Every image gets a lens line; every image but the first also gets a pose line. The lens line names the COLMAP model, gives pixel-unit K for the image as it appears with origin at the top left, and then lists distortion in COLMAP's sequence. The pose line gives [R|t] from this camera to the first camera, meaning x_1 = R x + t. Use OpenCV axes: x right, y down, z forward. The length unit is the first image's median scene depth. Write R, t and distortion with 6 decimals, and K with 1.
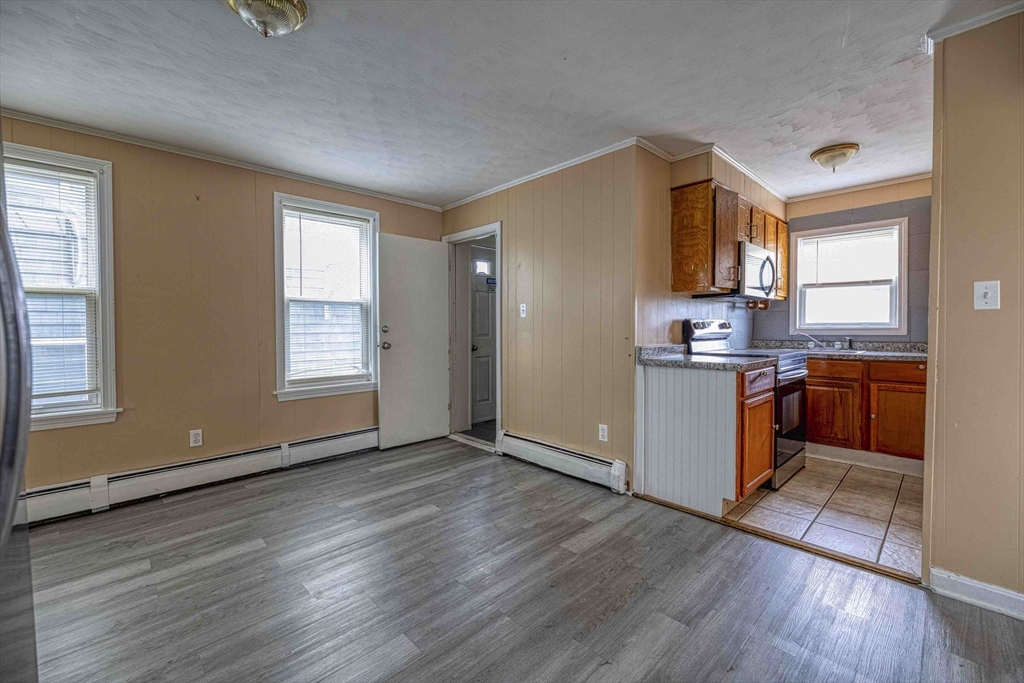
lens RADIAL K [[426.9, 0, 510.7], [0, 426.9, 336.5], [0, 0, 1]] dist [-0.001258, -0.000222]
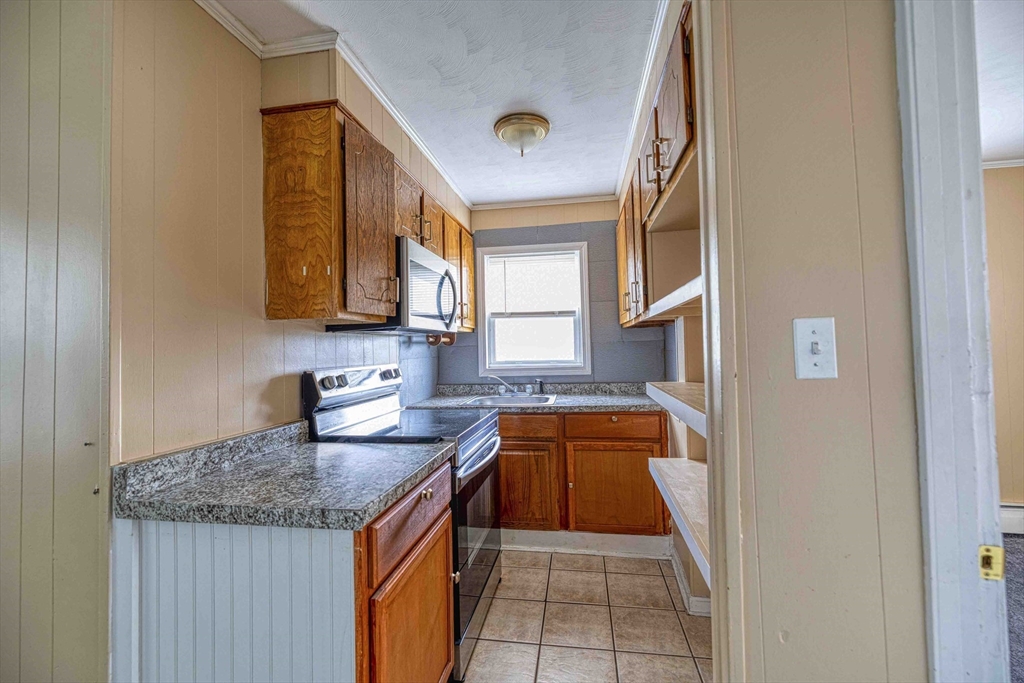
lens RADIAL K [[426.9, 0, 510.7], [0, 426.9, 336.5], [0, 0, 1]] dist [-0.001258, -0.000222]
pose [[0.802584, 0.001705, 0.596537, 0.287694], [0.031823, 0.998450, -0.045670, -0.049504], [-0.595690, 0.055638, 0.801285, 0.412559]]
